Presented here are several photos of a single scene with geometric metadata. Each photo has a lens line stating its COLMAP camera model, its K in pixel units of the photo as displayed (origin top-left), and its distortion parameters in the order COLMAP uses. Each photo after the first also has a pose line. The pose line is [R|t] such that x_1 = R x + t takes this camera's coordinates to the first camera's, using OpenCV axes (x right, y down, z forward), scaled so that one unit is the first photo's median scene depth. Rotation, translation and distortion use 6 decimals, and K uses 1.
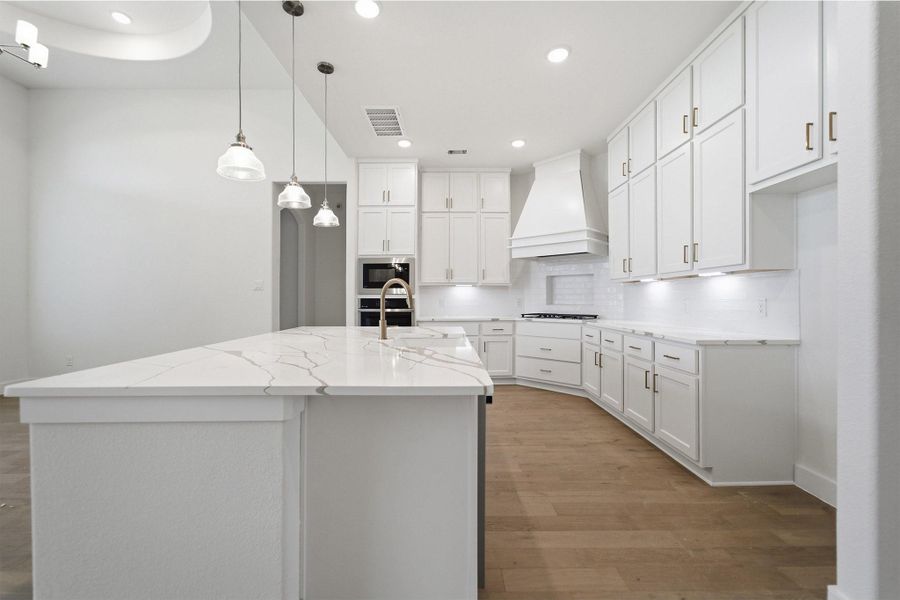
lens RADIAL K [[368.3, 0, 454.9], [0, 368.3, 298.8], [0, 0, 1]] dist [-0.008945, 0.003955]
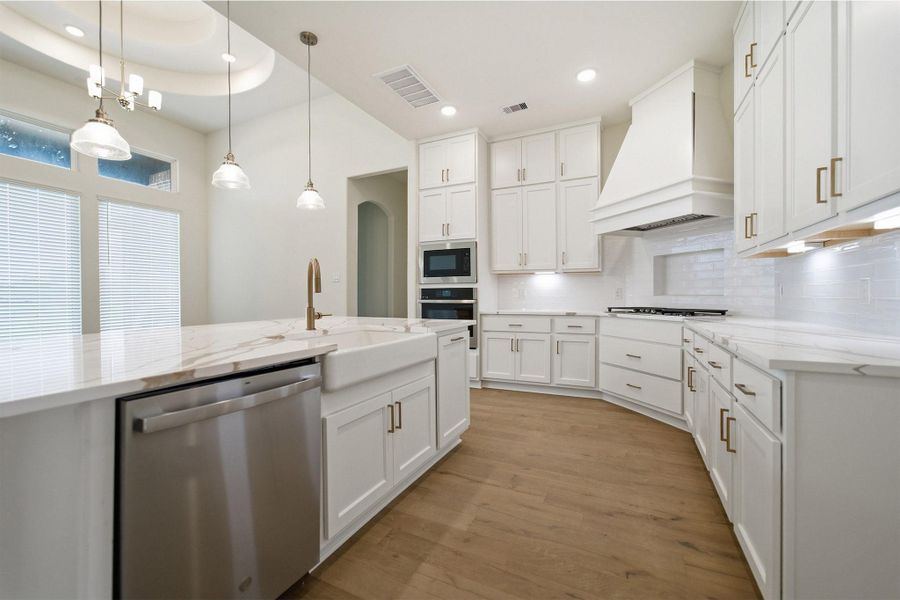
lens RADIAL K [[368.3, 0, 454.3], [0, 368.3, 298.2], [0, 0, 1]] dist [-0.008945, 0.003955]
pose [[0.893599, 0.001294, -0.448864, 0.246872], [0.003477, 0.999946, 0.009805, 0.014900], [0.448852, -0.010322, 0.893546, 0.200705]]
